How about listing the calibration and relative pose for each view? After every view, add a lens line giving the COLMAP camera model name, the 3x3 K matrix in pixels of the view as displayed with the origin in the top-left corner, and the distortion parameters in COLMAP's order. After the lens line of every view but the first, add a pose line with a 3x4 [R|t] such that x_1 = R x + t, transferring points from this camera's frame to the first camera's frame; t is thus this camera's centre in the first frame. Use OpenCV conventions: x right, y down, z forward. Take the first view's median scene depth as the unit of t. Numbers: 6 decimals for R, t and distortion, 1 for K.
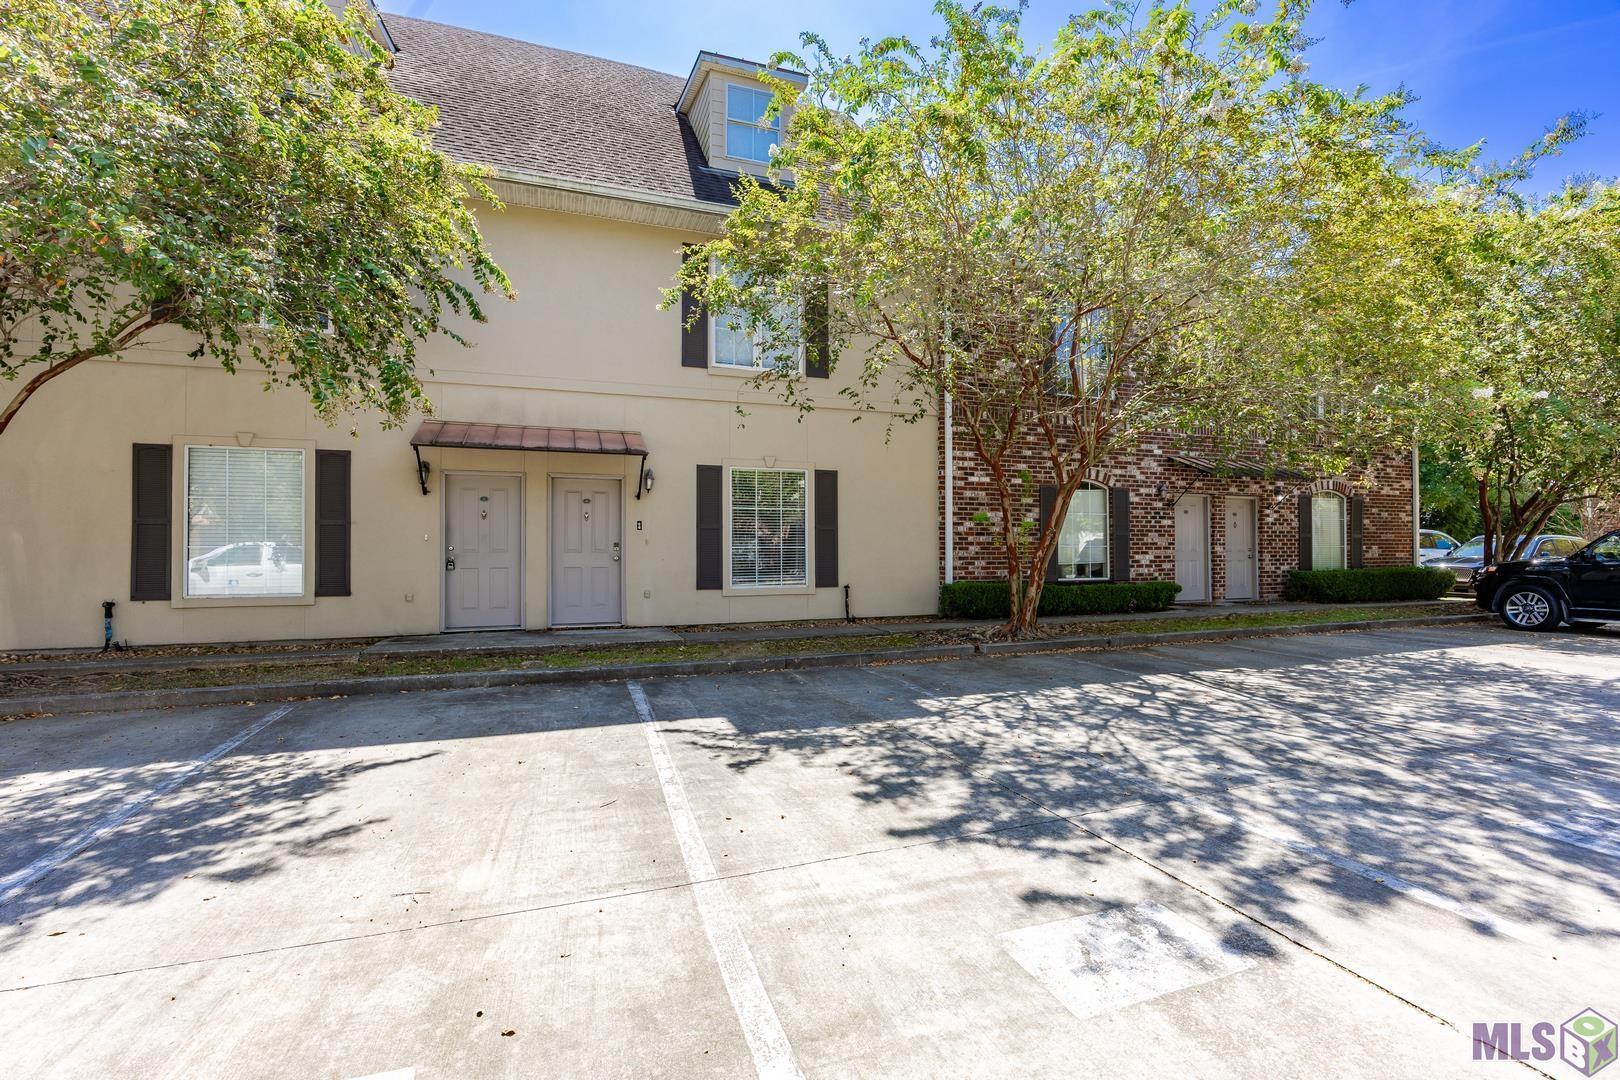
lens RADIAL K [[727.7, 0, 826.2], [0, 727.7, 550.3], [0, 0, 1]] dist [0.002819, 0.000161]
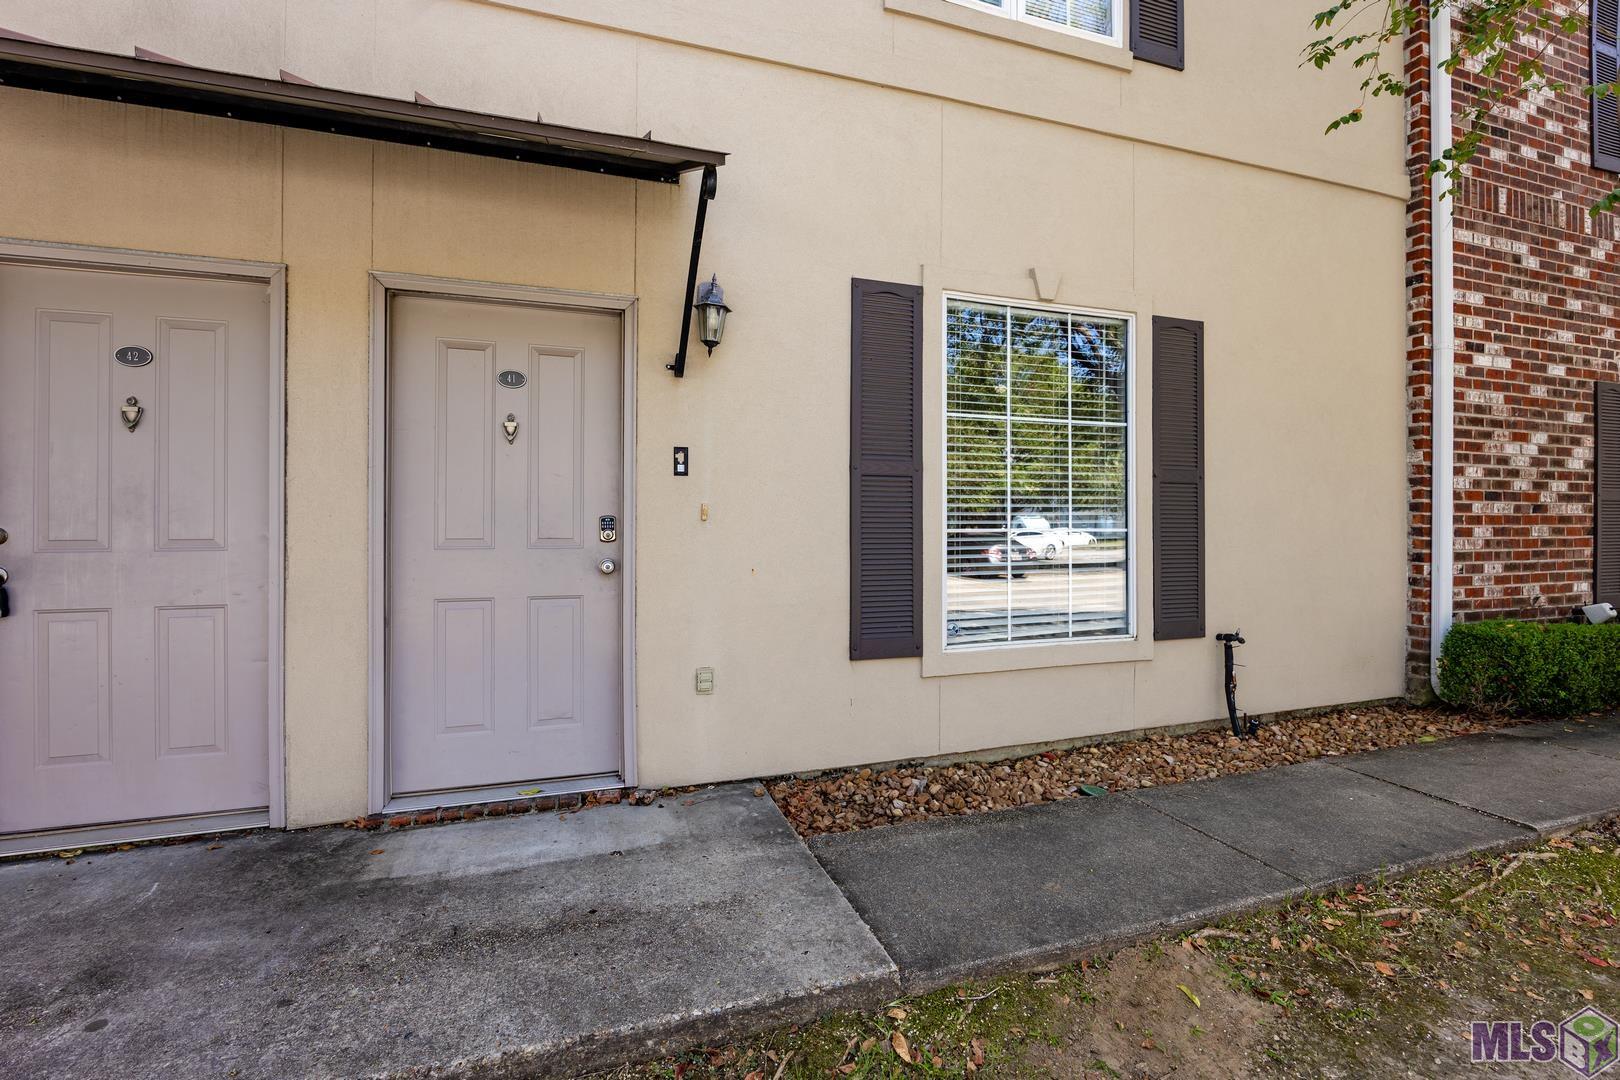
lens RADIAL K [[727.7, 0, 797.2], [0, 727.7, 528.8], [0, 0, 1]] dist [0.002819, 0.000161]
pose [[0.999750, -0.002127, -0.022278, -0.172916], [0.001946, 0.999965, -0.008162, -0.001870], [0.022295, 0.008117, 0.999718, 0.595744]]
